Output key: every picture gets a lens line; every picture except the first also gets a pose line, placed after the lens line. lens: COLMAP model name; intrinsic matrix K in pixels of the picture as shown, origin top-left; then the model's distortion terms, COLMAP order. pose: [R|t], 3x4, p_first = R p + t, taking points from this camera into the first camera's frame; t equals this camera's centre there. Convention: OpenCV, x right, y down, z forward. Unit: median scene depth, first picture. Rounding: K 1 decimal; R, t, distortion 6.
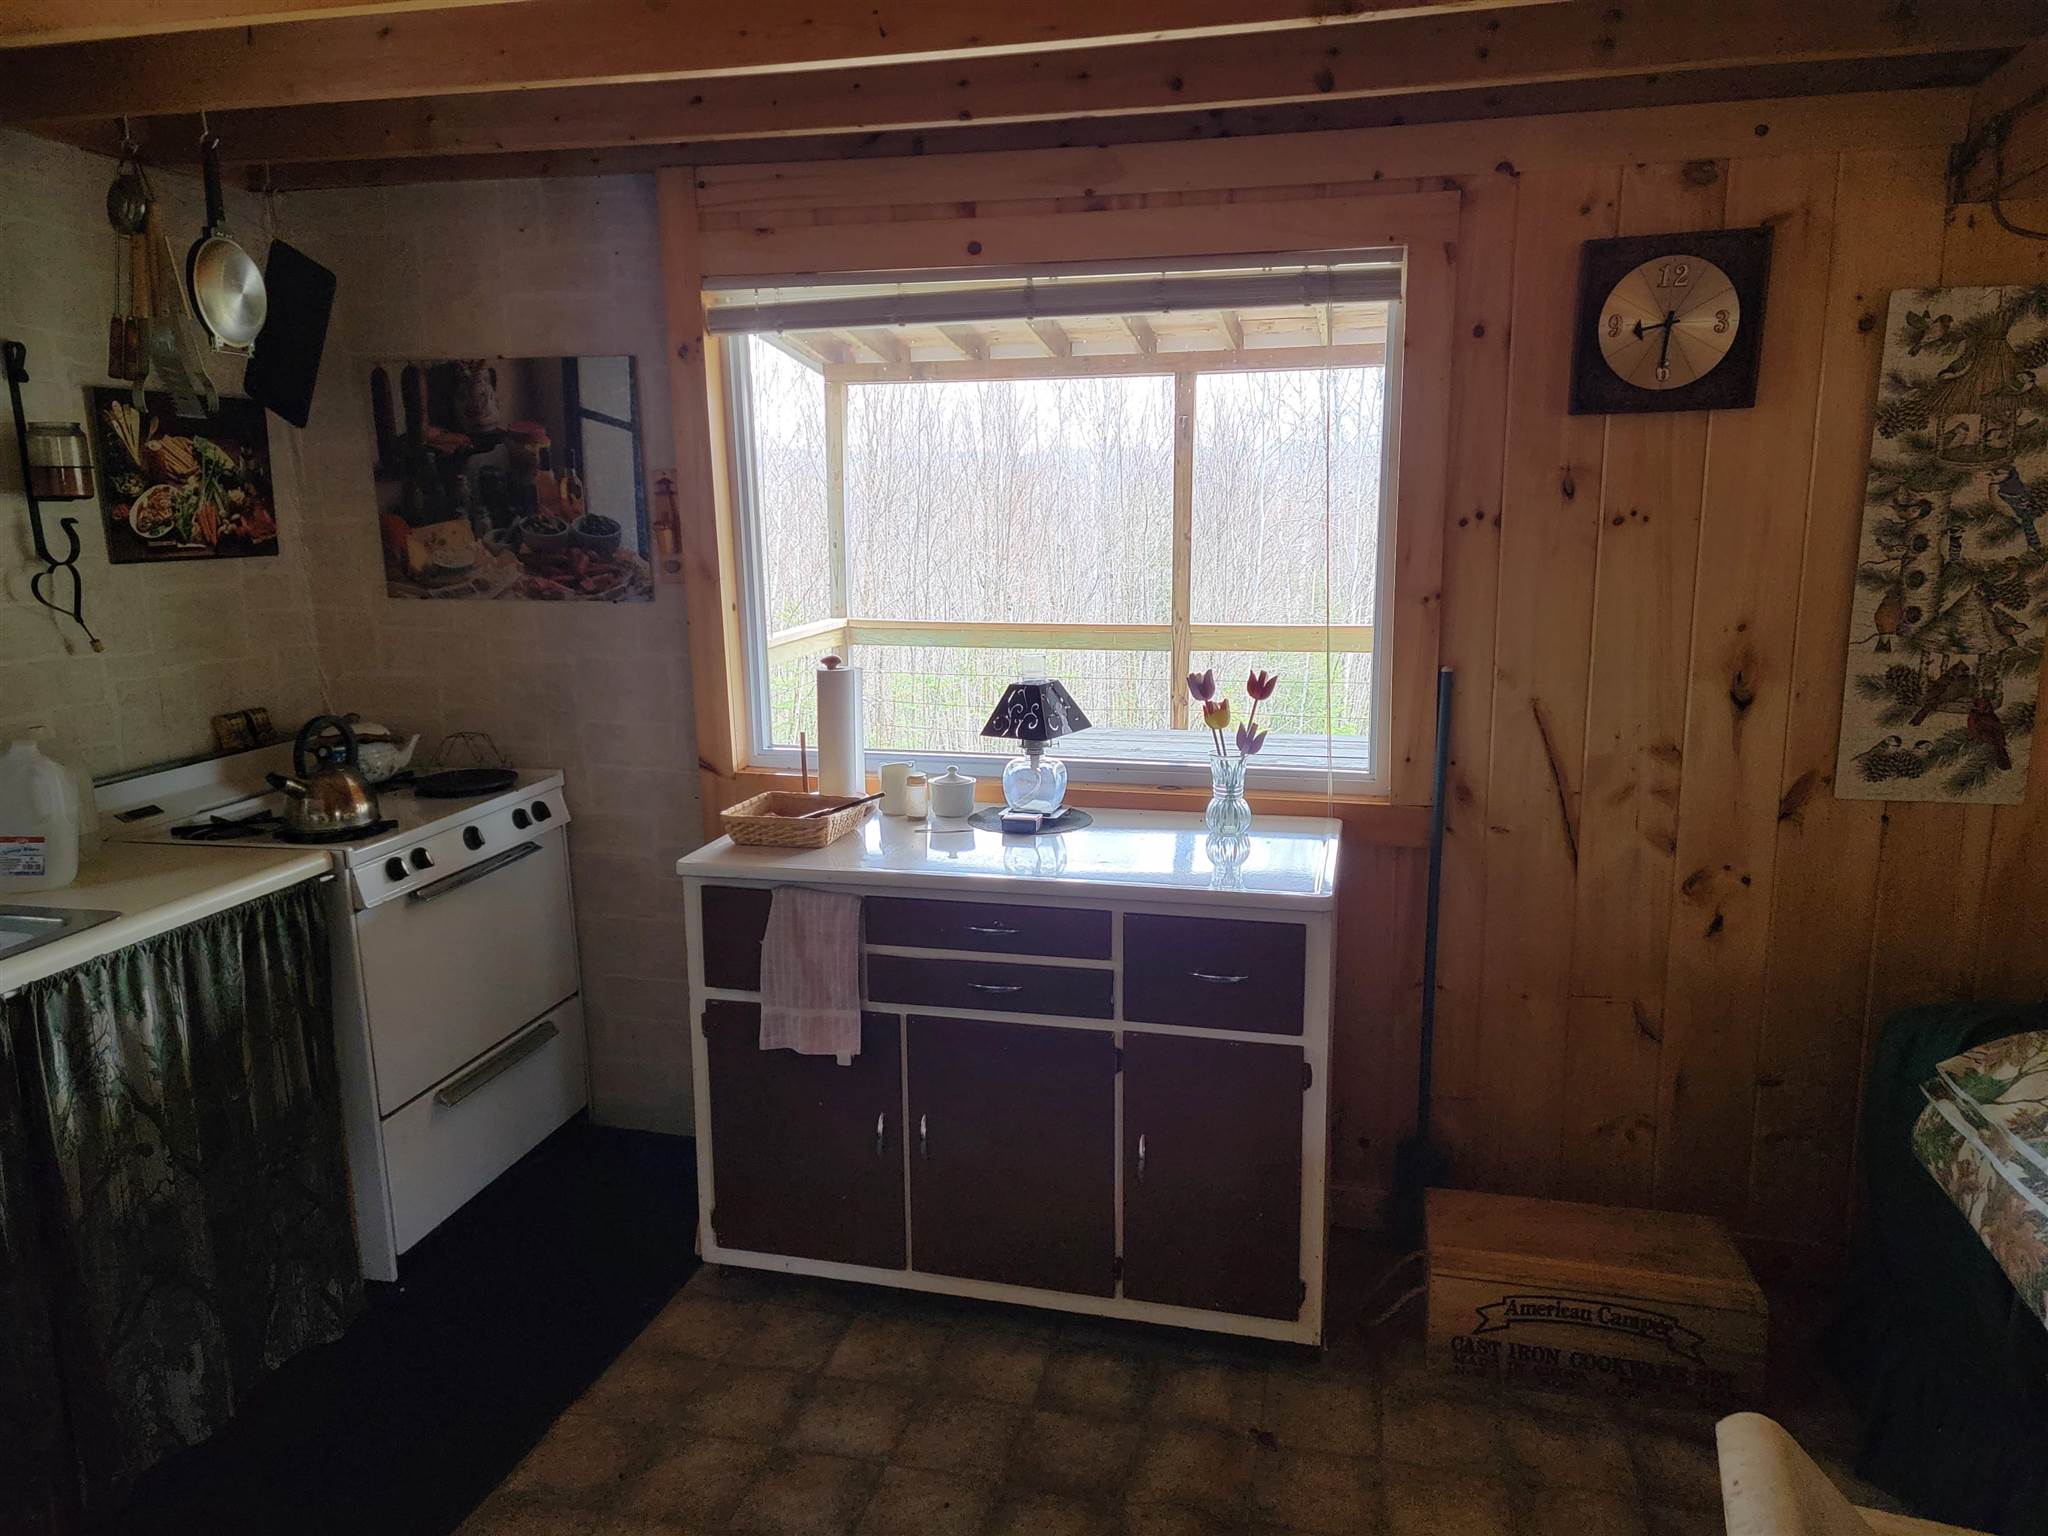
lens RADIAL K [[1410.1, 0, 1001.6], [0, 1410.1, 772.1], [0, 0, 1]] dist [0.096726, -0.079939]
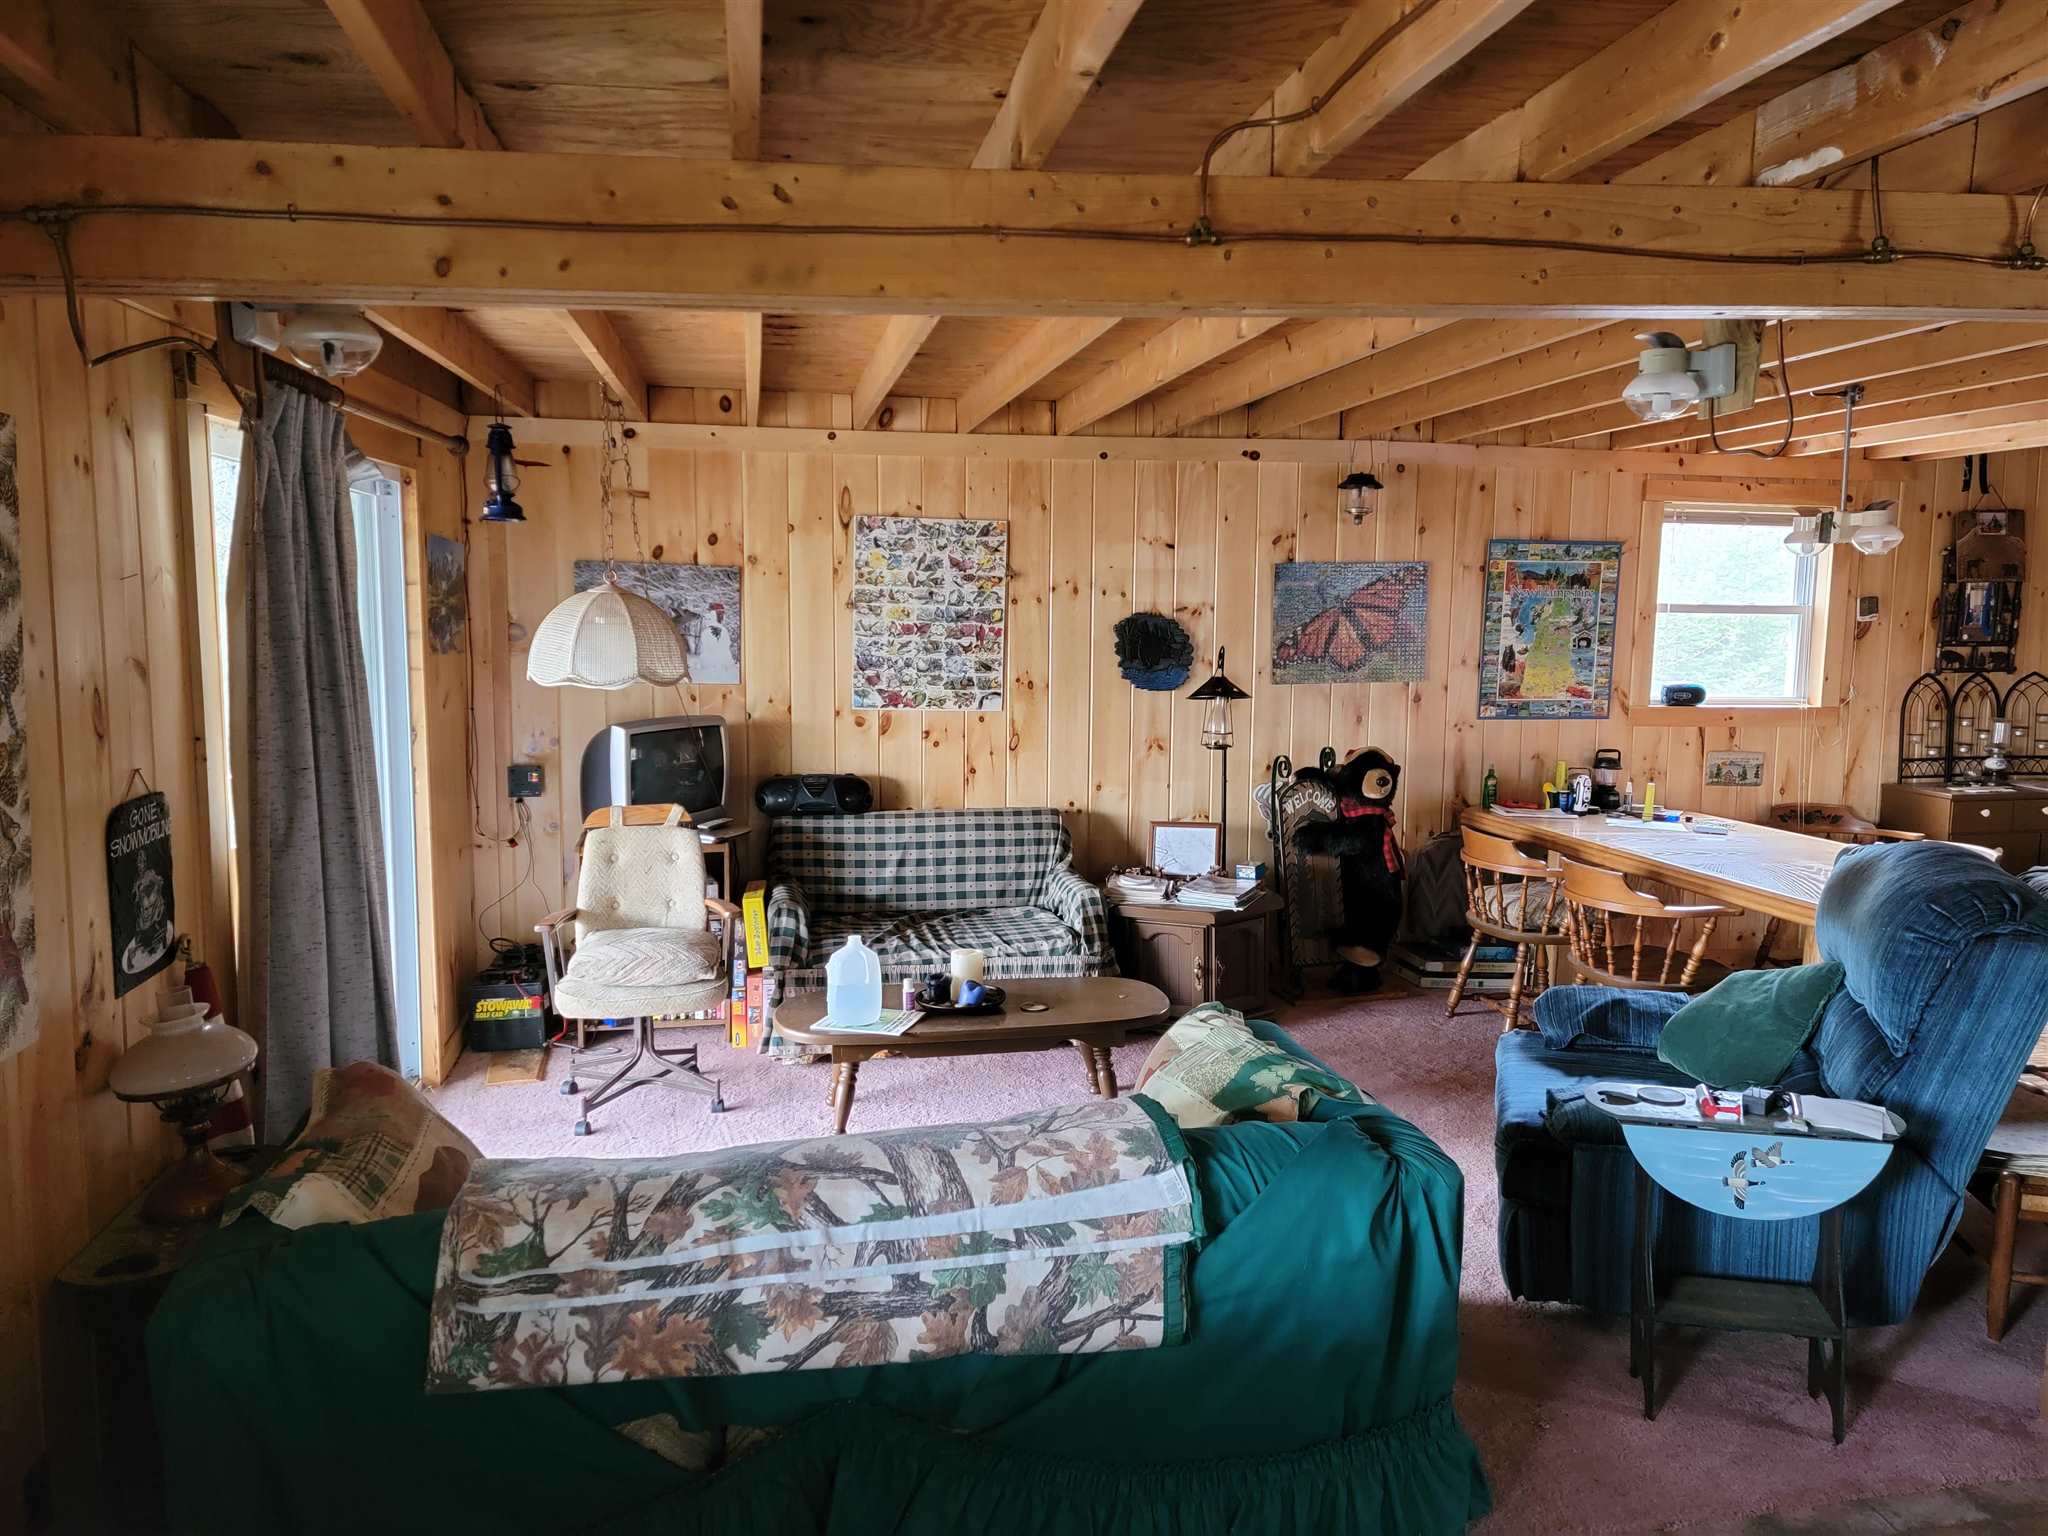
lens RADIAL K [[1410.1, 0, 1014.8], [0, 1410.1, 771.2], [0, 0, 1]] dist [0.096726, -0.079939]
pose [[-0.421918, -0.079144, 0.903173, -0.245273], [0.184051, 0.967963, 0.170801, -0.160352], [-0.887756, 0.238294, -0.393834, 0.794738]]
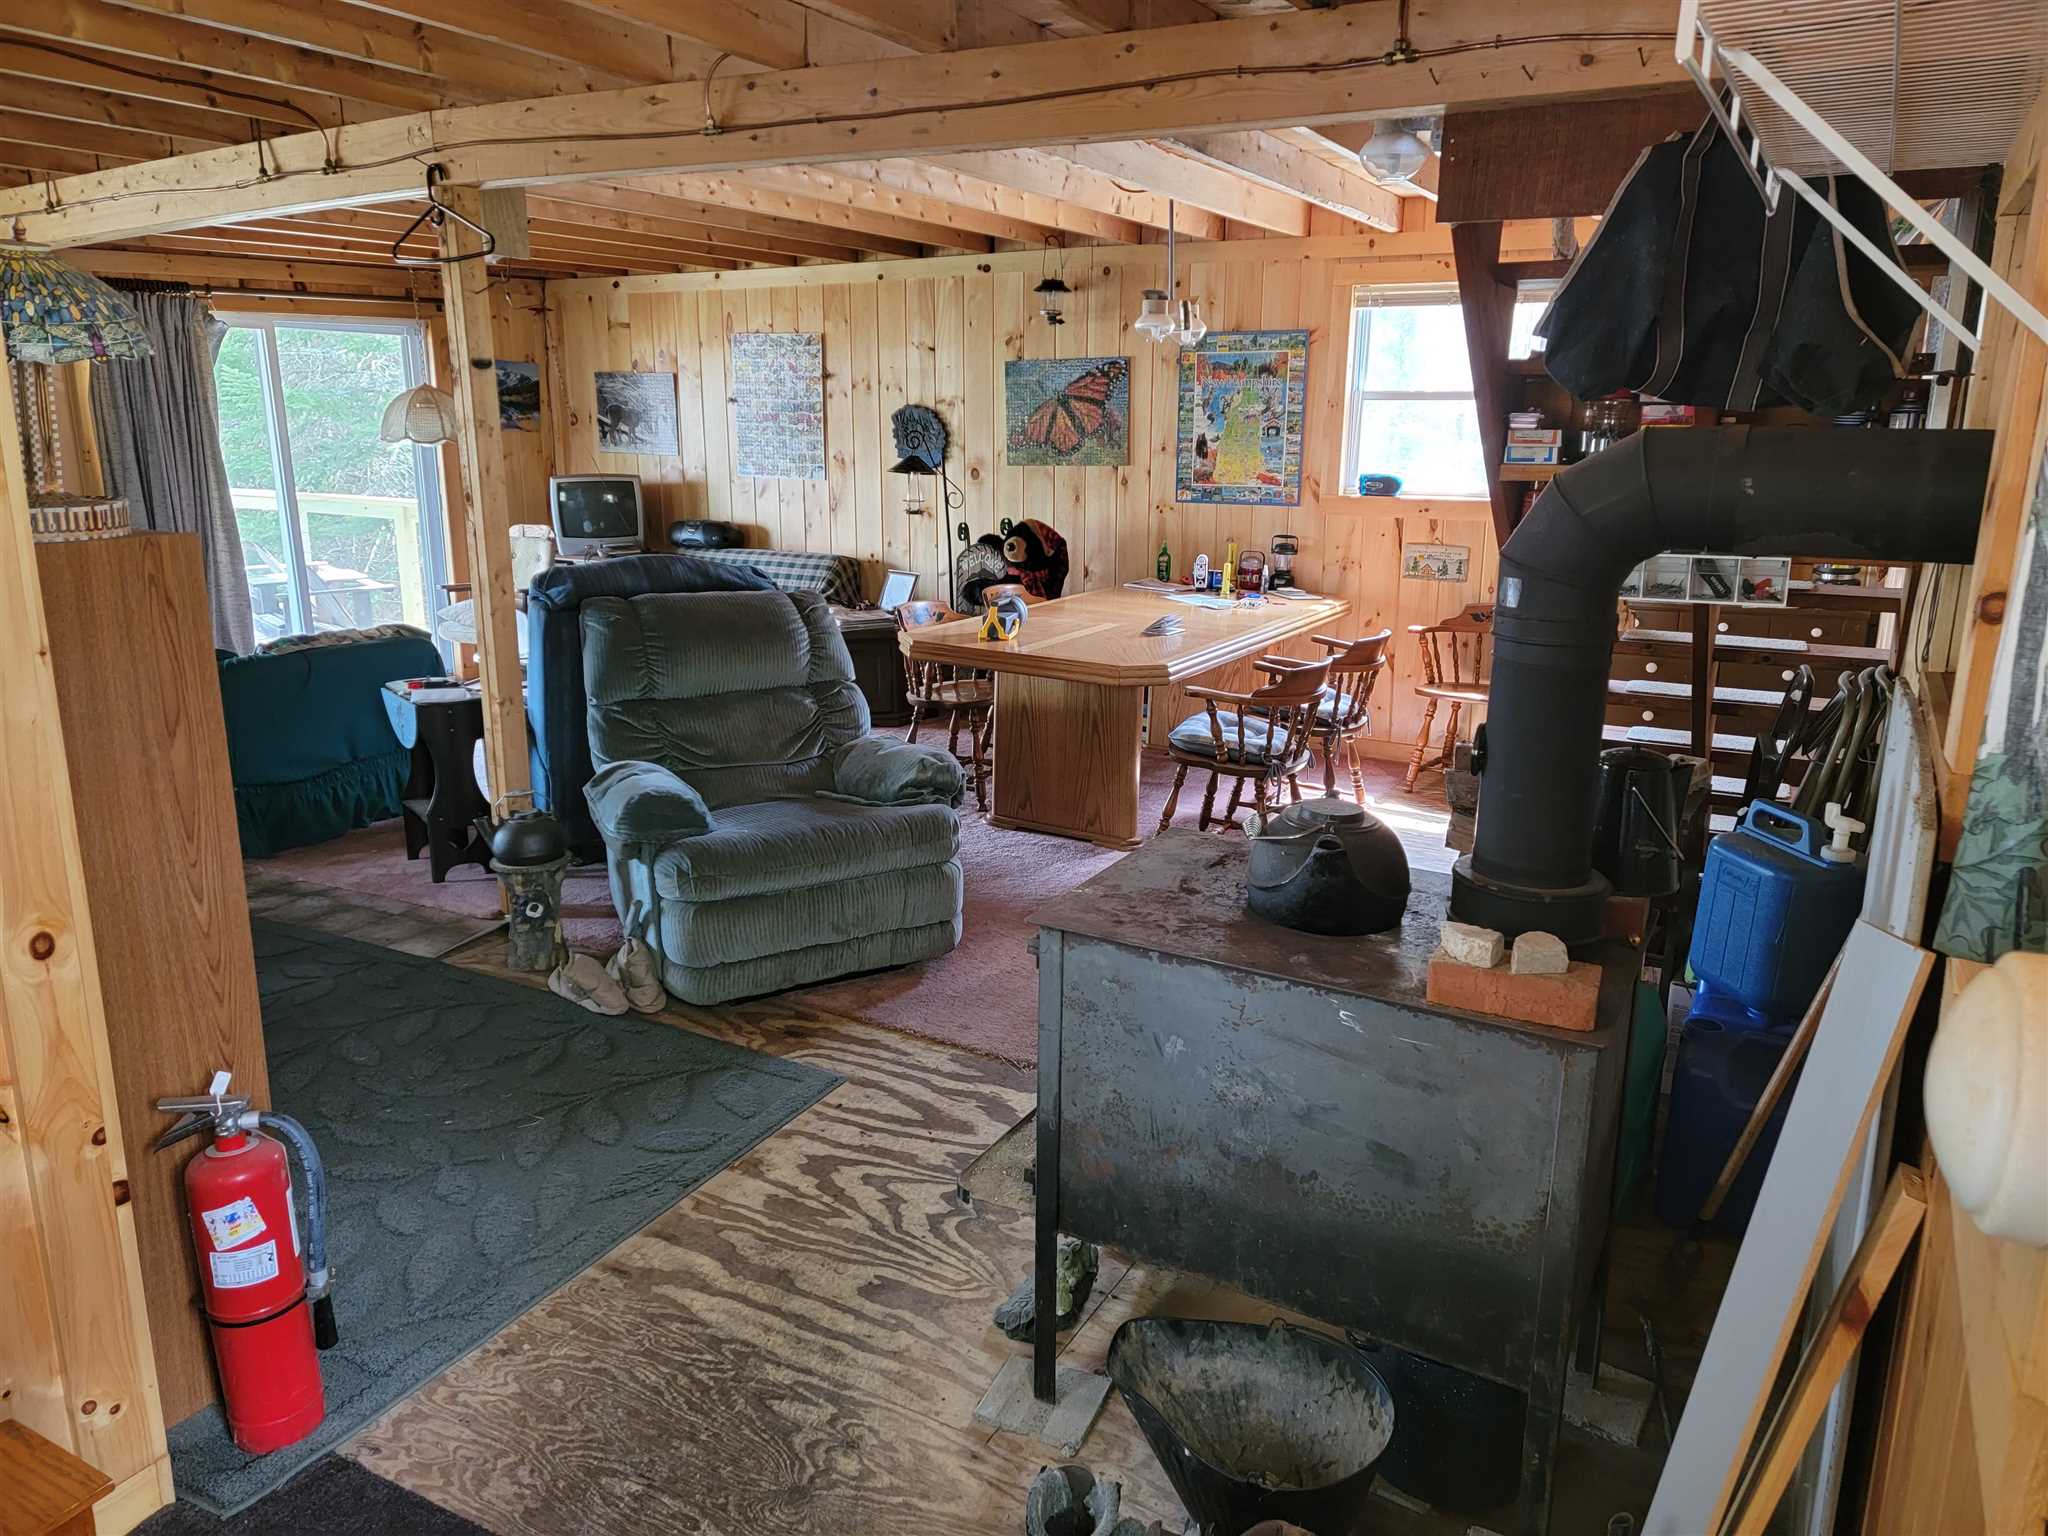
lens RADIAL K [[1410.1, 0, 1023.1], [0, 1410.1, 754.0], [0, 0, 1]] dist [0.096726, -0.079939]
pose [[0.261520, -0.195781, 0.945134, -1.029156], [0.182335, 0.971602, 0.150811, 0.295752], [-0.947819, 0.132891, 0.289791, -1.213136]]
